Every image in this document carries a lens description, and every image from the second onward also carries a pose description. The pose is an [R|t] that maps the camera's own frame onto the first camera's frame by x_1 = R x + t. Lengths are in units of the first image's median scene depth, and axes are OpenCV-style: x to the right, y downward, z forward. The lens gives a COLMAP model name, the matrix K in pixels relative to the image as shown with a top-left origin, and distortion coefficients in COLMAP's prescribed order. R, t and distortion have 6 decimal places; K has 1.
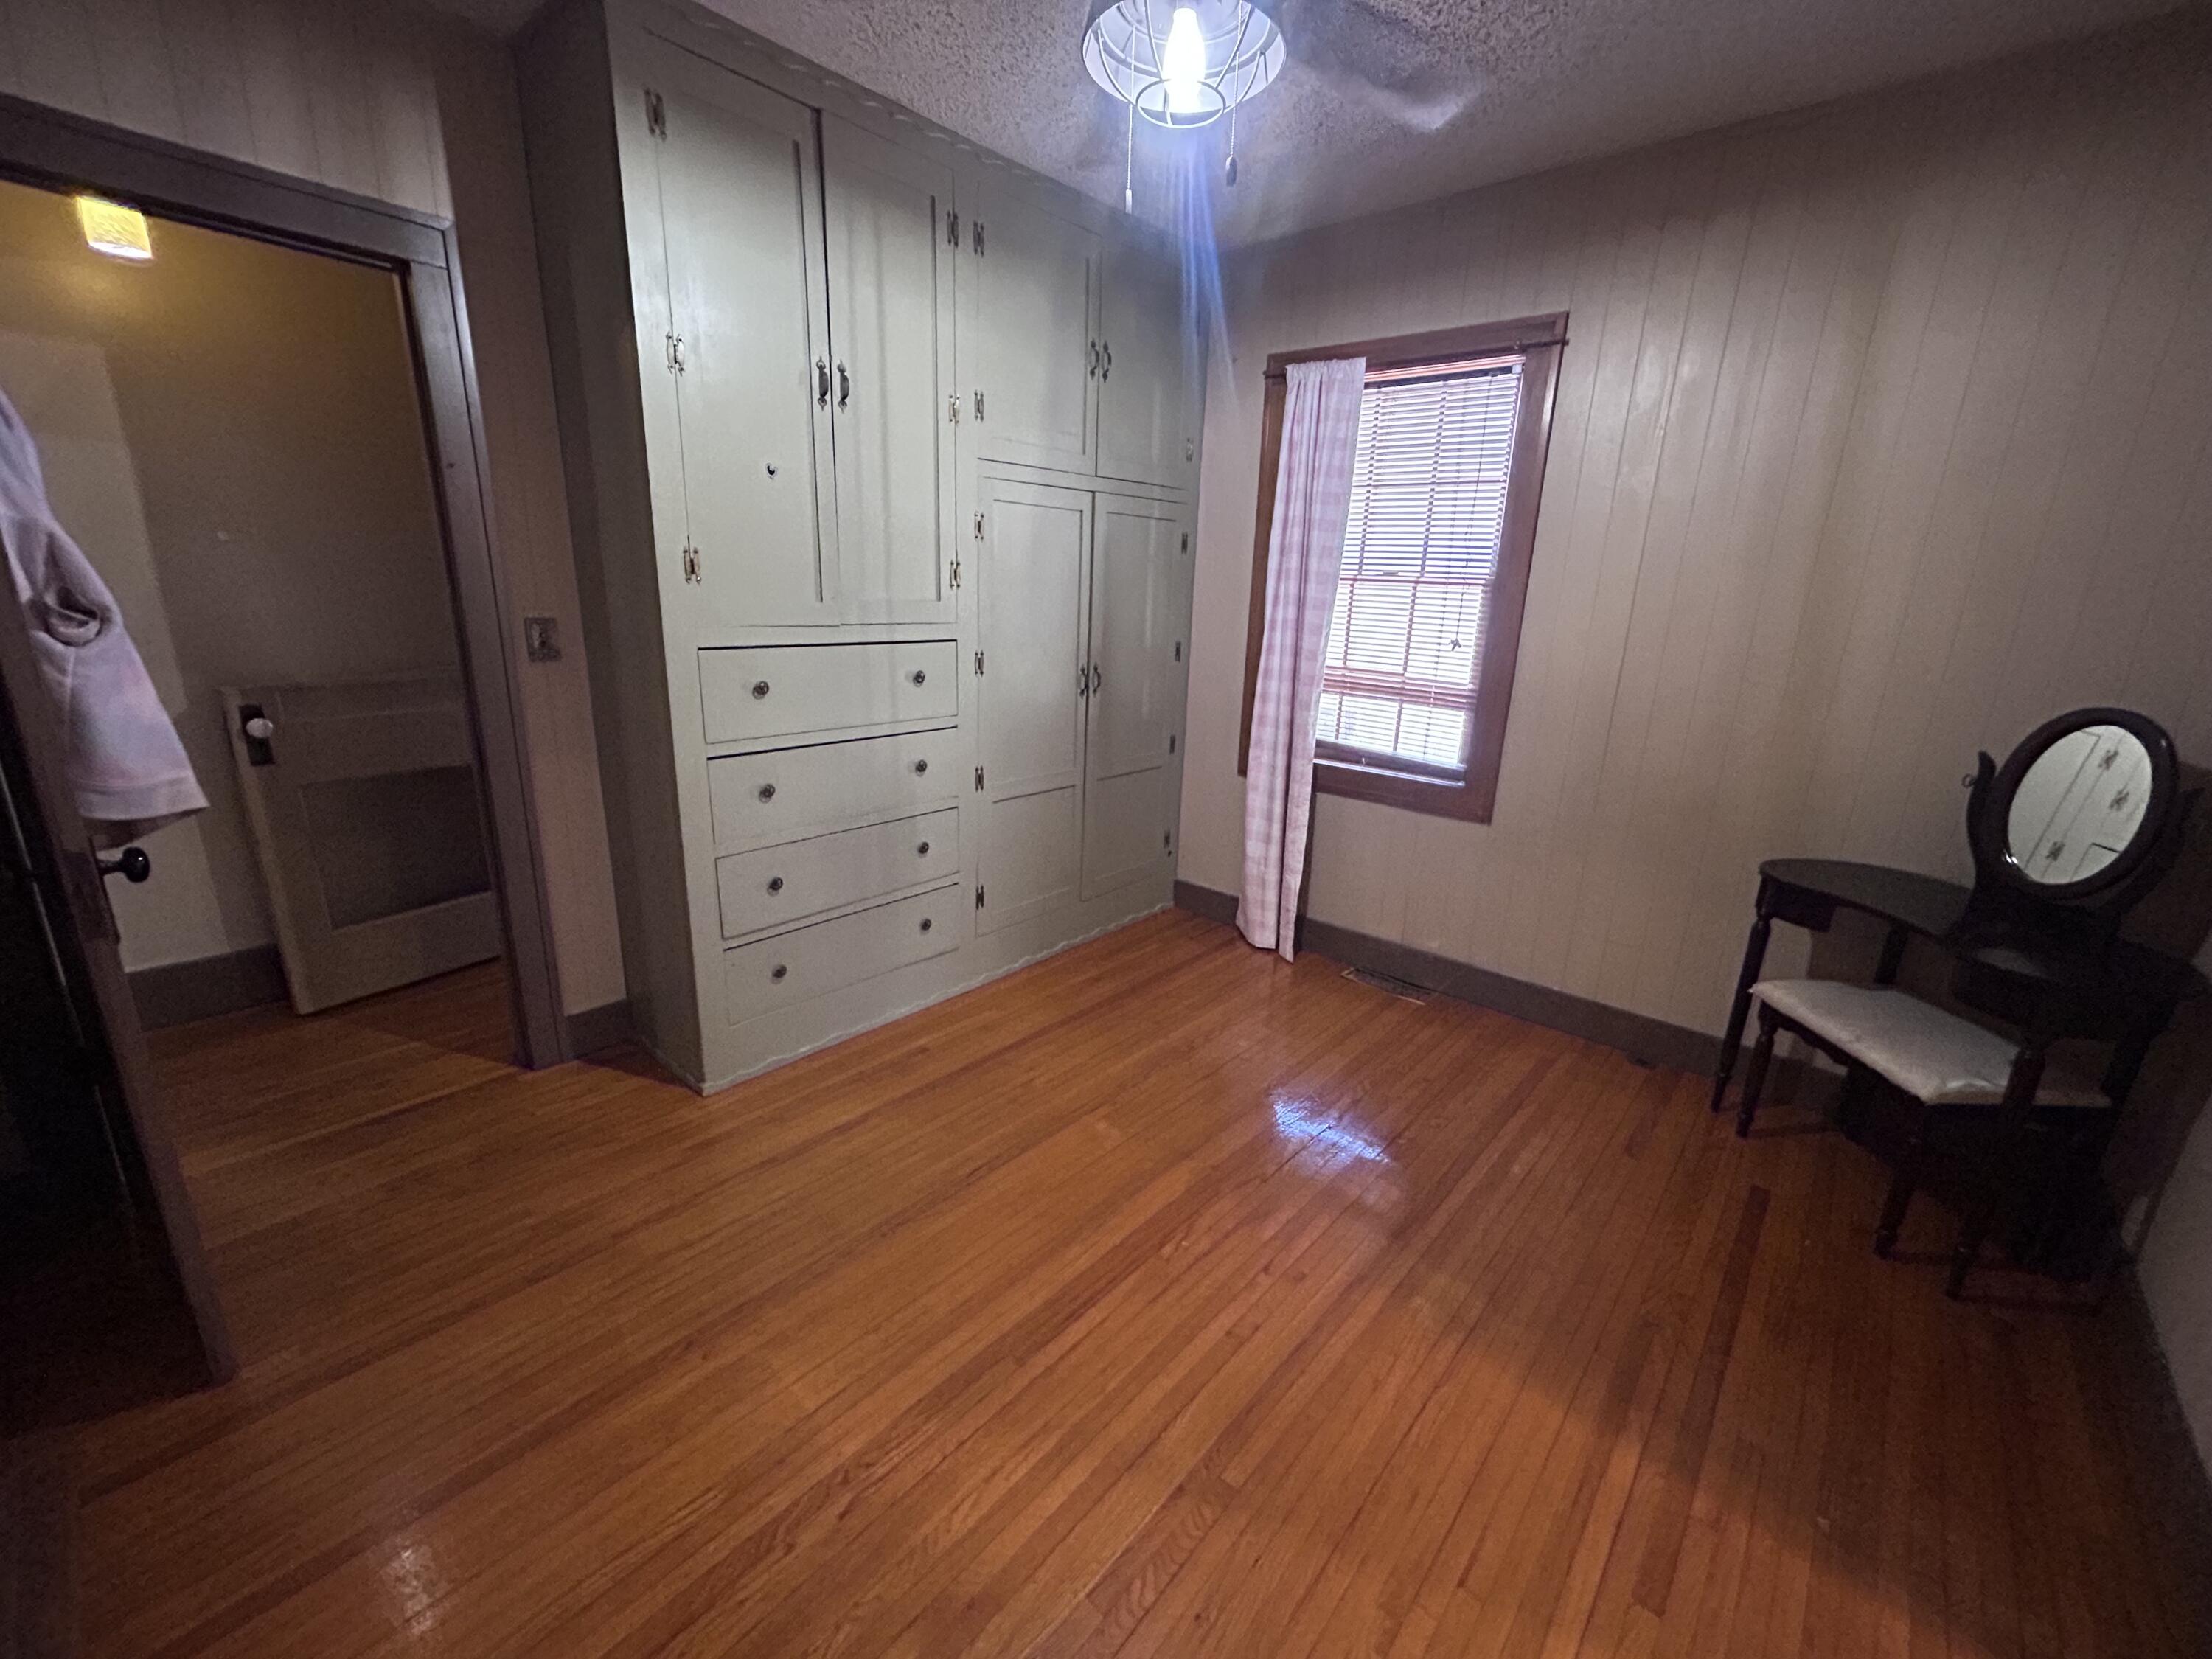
lens RADIAL K [[896.6, 0, 1105.0], [0, 896.6, 826.9], [0, 0, 1]] dist [-0.002490, 0.001151]
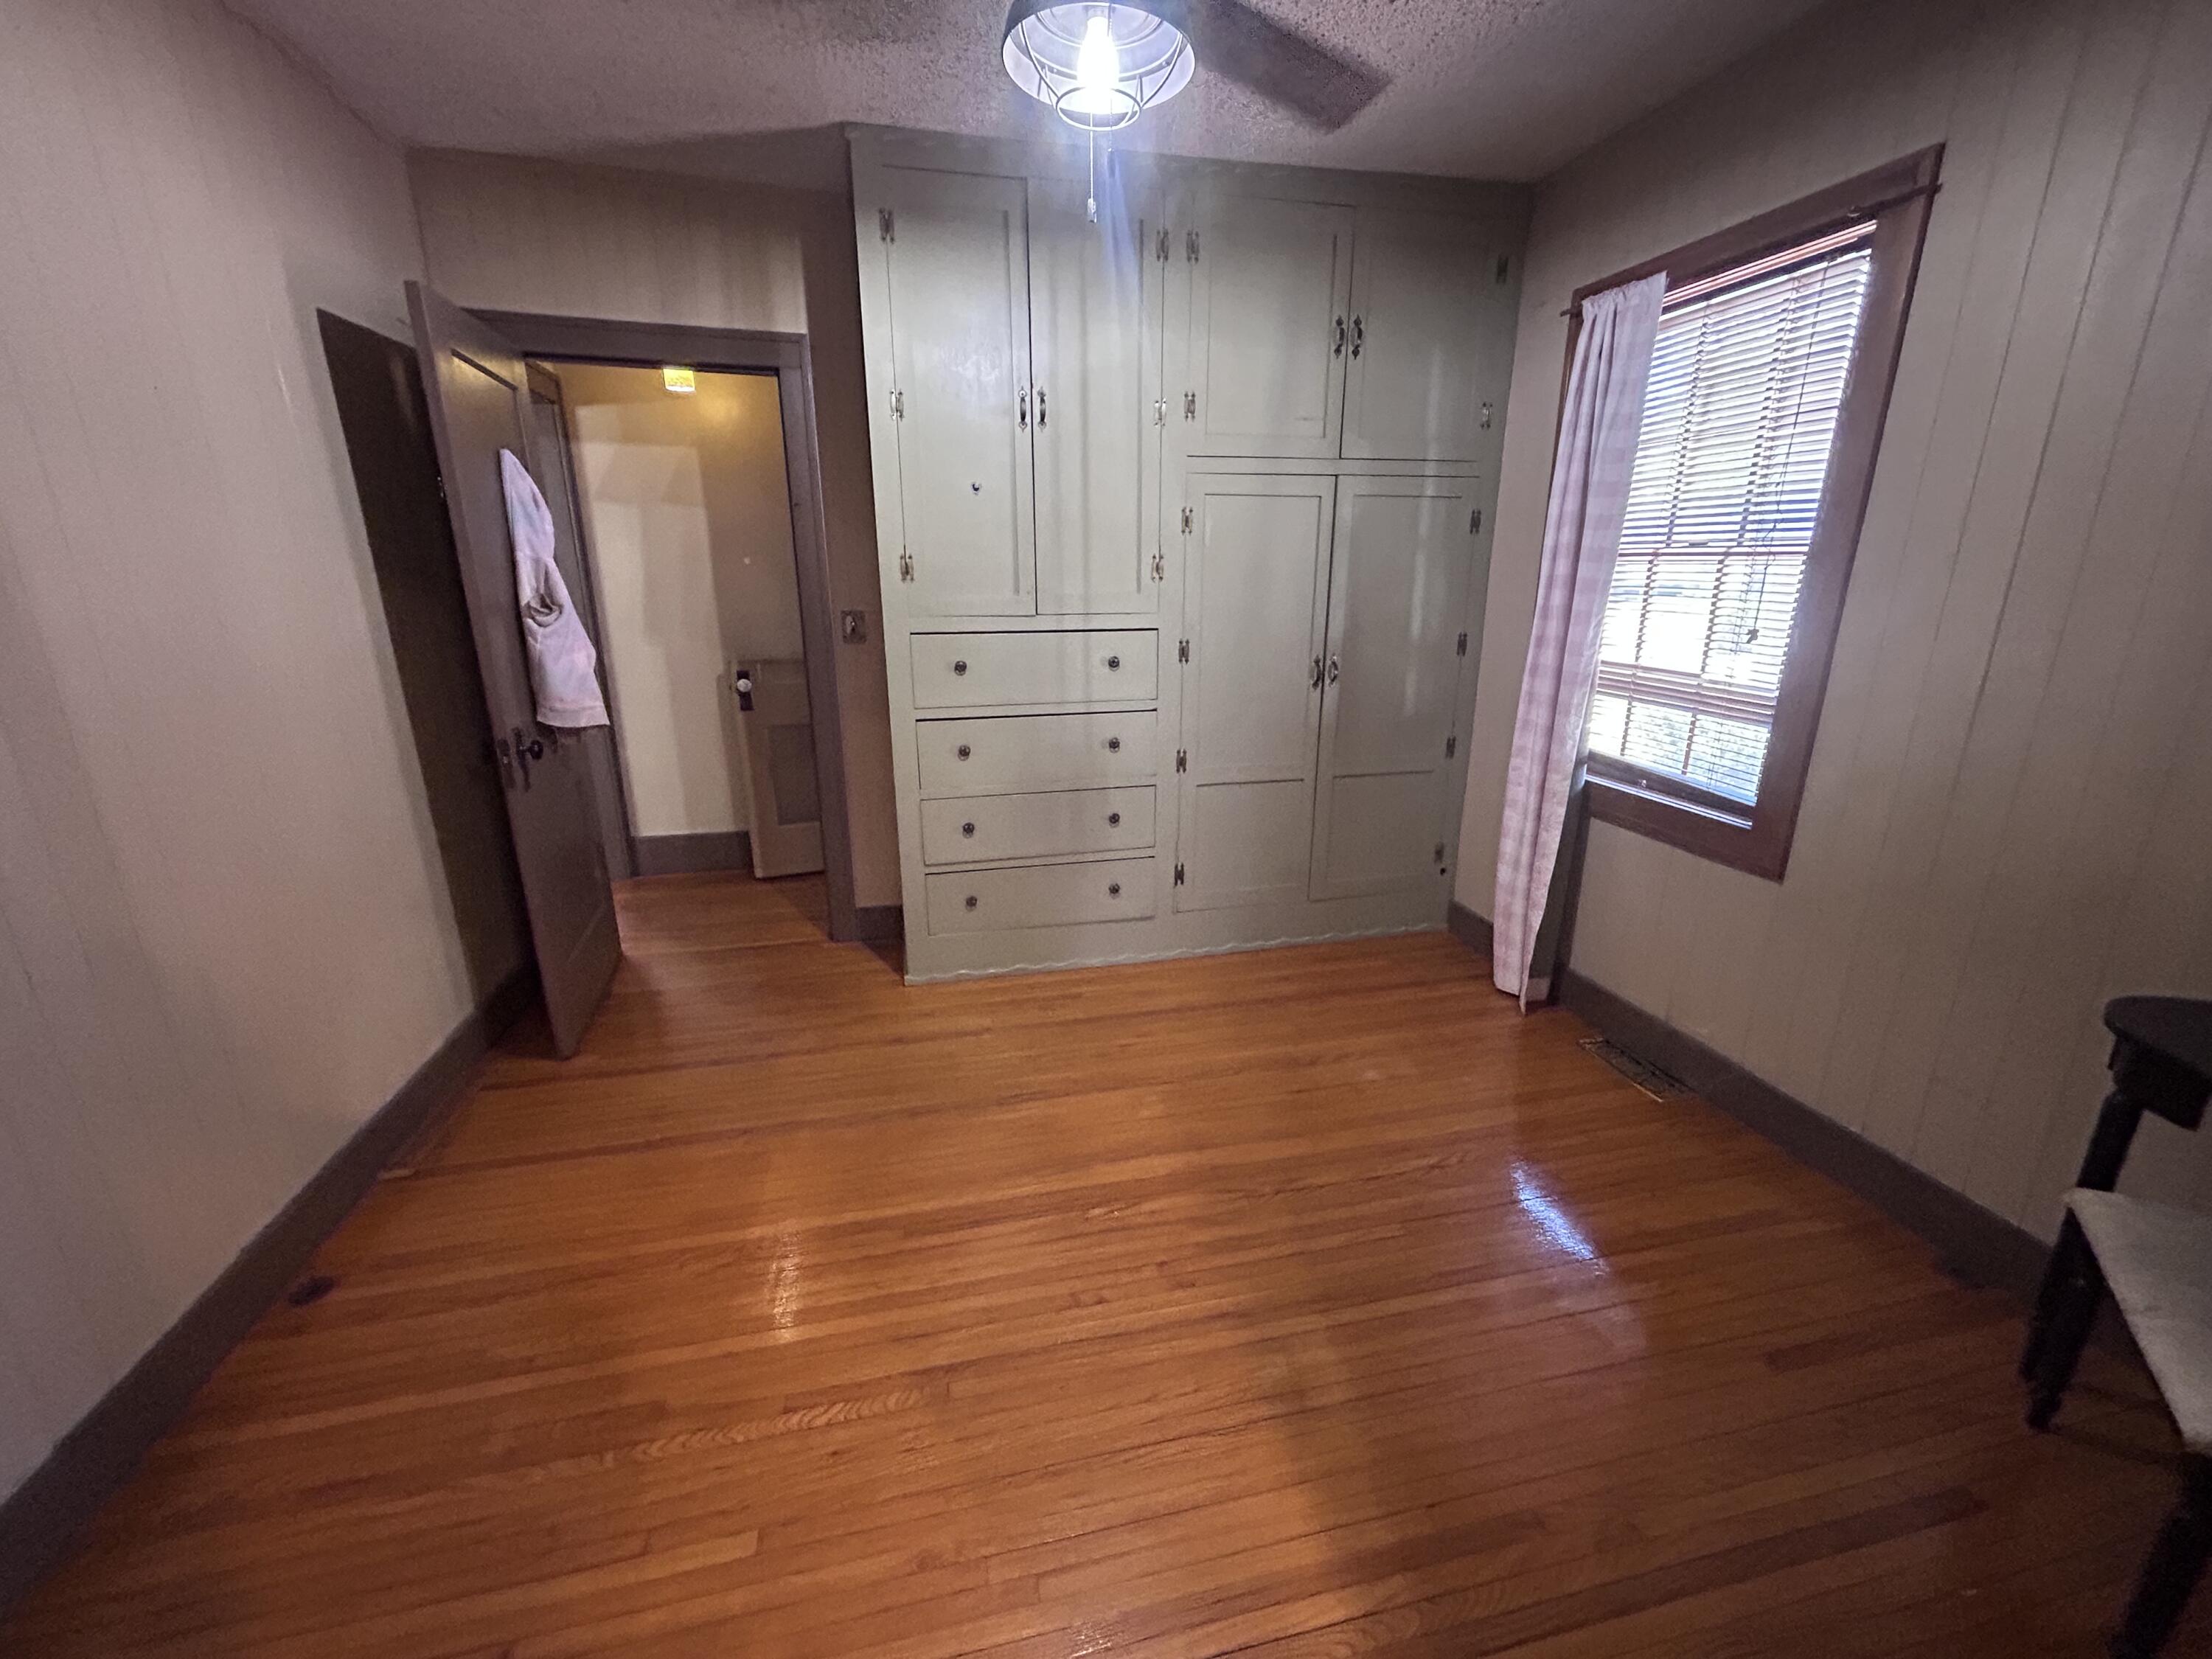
lens RADIAL K [[896.6, 0, 1106.0], [0, 896.6, 827.0], [0, 0, 1]] dist [-0.002490, 0.001151]
pose [[0.812153, 0.125055, -0.569885, 0.417708], [-0.125007, 0.991373, 0.039396, -0.008073], [0.569896, 0.039244, 0.820779, 0.092689]]
